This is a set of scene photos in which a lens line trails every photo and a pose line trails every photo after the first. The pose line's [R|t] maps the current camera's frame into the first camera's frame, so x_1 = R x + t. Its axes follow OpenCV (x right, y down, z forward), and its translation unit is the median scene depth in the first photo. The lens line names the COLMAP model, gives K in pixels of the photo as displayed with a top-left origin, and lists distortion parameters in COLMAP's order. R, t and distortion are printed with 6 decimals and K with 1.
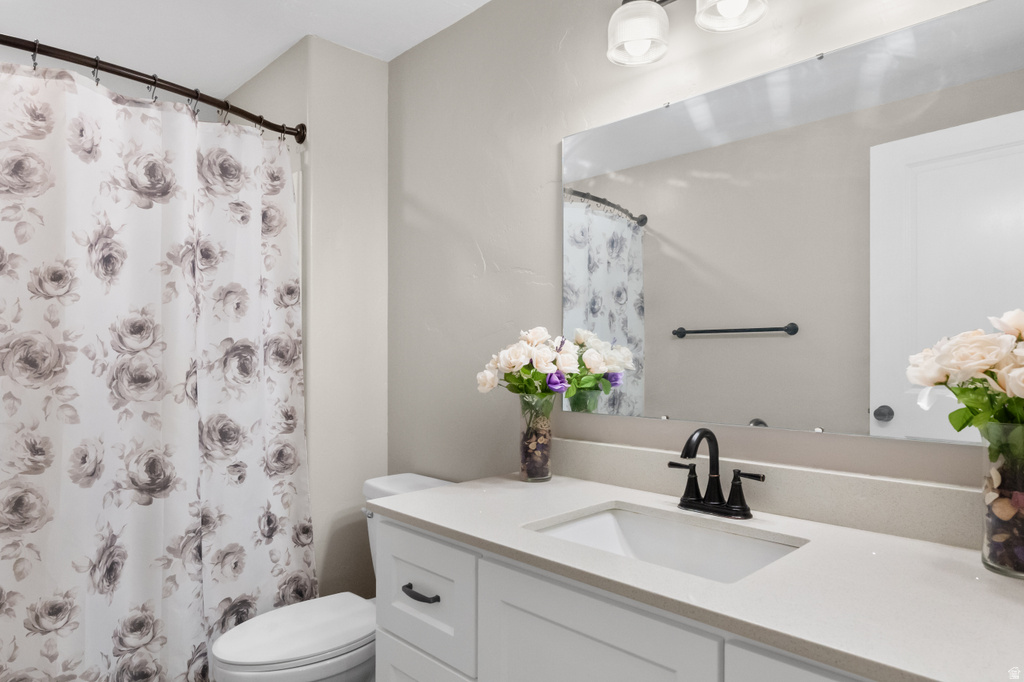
lens RADIAL K [[642.5, 0, 515.5], [0, 642.5, 346.1], [0, 0, 1]] dist [-0.004858, 0.000698]
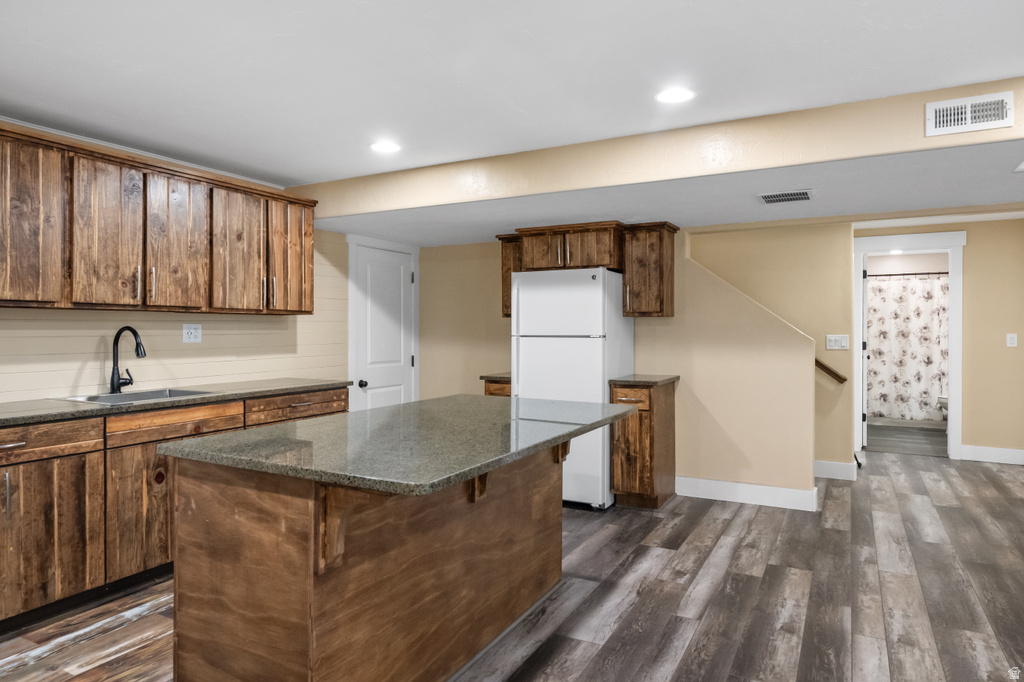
lens RADIAL K [[642.5, 0, 501.3], [0, 642.5, 331.3], [0, 0, 1]] dist [-0.004858, 0.000698]
pose [[0.295903, 0.004180, -0.955209, 2.914379], [0.003227, 0.999980, 0.005375, -0.038067], [0.955213, -0.004673, 0.295883, -3.276566]]
